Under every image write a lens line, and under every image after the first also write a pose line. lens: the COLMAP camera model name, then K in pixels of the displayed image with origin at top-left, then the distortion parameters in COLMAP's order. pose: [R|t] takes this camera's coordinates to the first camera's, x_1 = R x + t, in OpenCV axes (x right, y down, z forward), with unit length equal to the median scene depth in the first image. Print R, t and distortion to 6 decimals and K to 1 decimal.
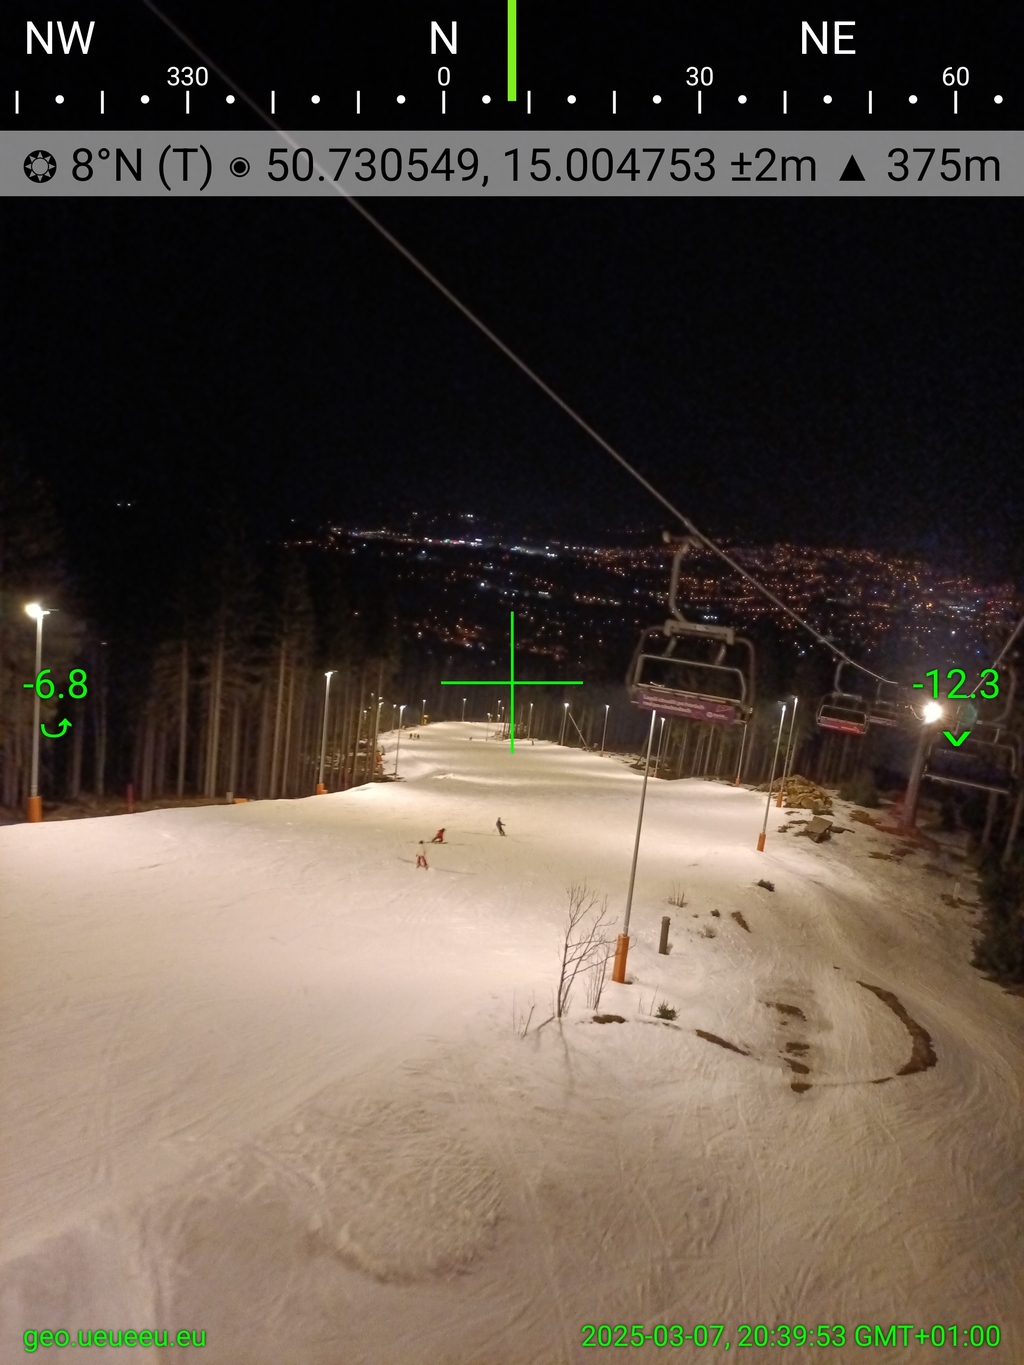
lens RADIAL K [[1025.3, 0, 512.0], [0, 1025.3, 682.5], [0, 0, 1]] dist [0.074091, -0.096696]
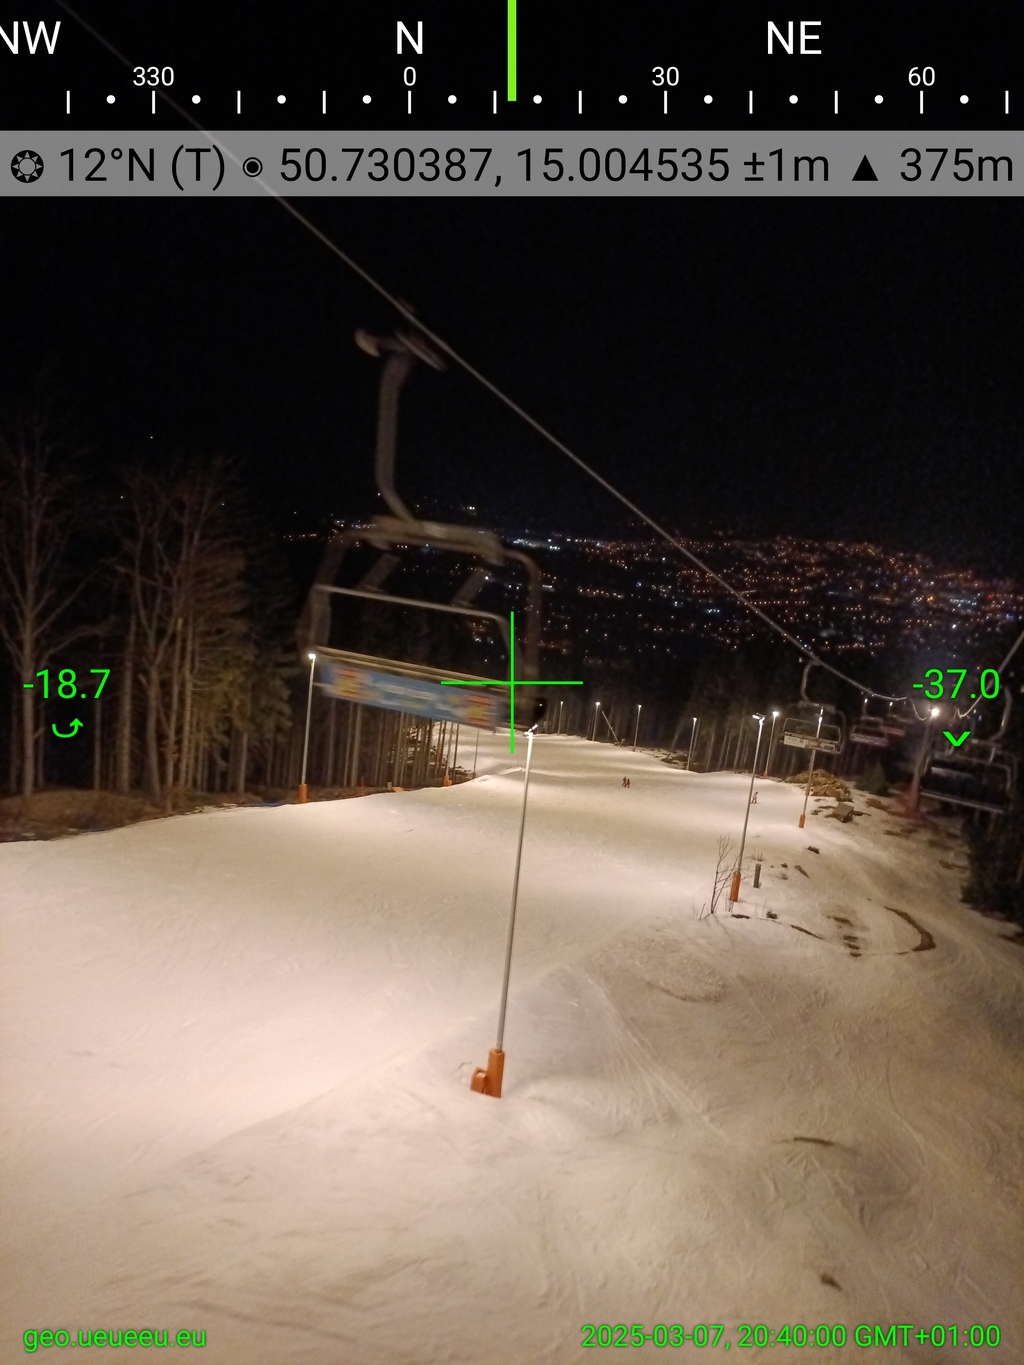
lens RADIAL K [[1027.5, 0, 512.0], [0, 1027.5, 682.5], [0, 0, 1]] dist [0.064440, -0.056906]
pose [[0.999999, 0.001406, -0.000059, -0.100829], [-0.001406, 0.999968, 0.007890, -0.024785], [0.000071, -0.007890, 0.999969, -0.246621]]
